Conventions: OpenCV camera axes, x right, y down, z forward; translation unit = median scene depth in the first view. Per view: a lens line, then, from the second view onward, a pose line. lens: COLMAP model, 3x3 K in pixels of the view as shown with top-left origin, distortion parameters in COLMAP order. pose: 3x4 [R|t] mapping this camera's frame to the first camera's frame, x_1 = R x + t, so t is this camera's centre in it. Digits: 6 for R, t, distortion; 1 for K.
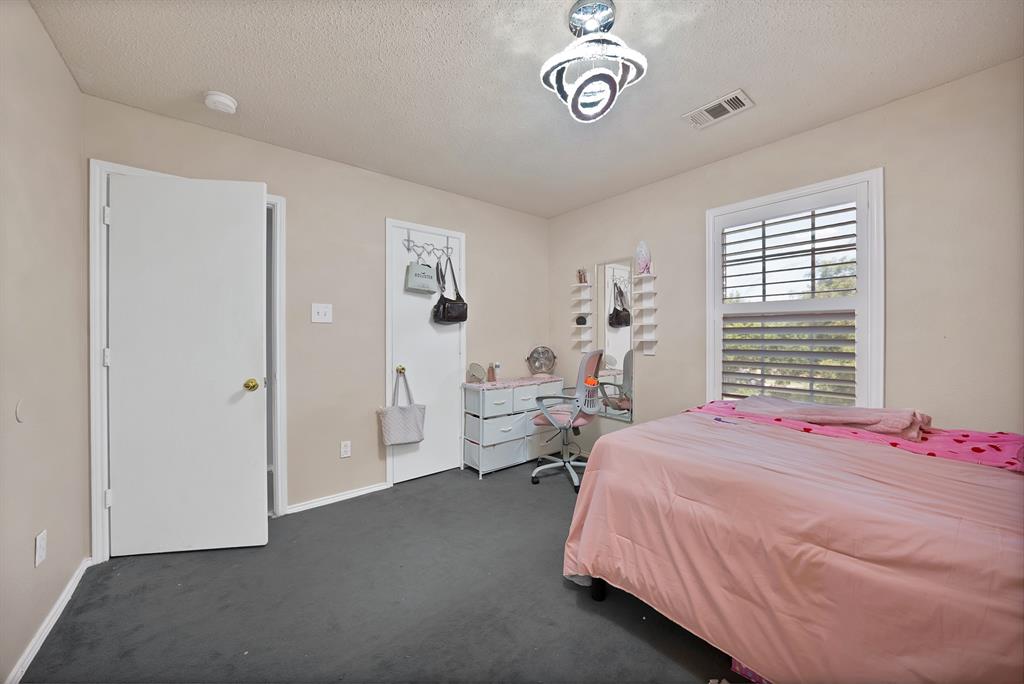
lens RADIAL K [[375.0, 0, 516.8], [0, 375.0, 337.6], [0, 0, 1]] dist [-0.001034, -0.000094]
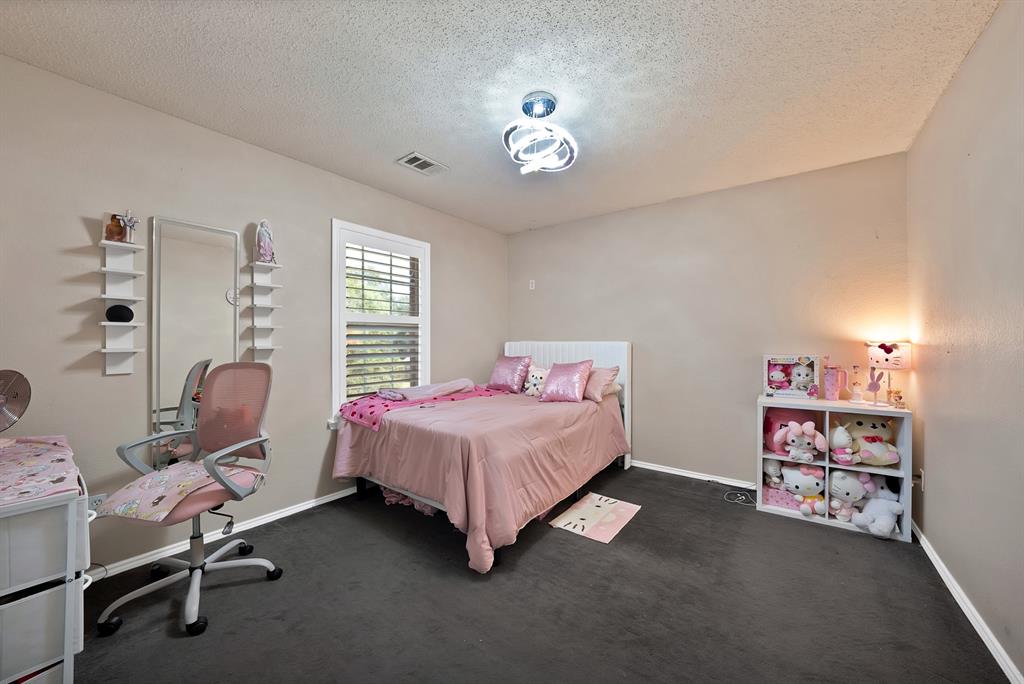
lens RADIAL K [[375.0, 0, 516.8], [0, 375.0, 337.6], [0, 0, 1]] dist [-0.001034, -0.000094]
pose [[-0.241835, 0.008601, 0.970279, -0.634863], [0.008228, 0.999943, -0.006813, -0.005493], [-0.970283, 0.006335, -0.241892, 0.820252]]
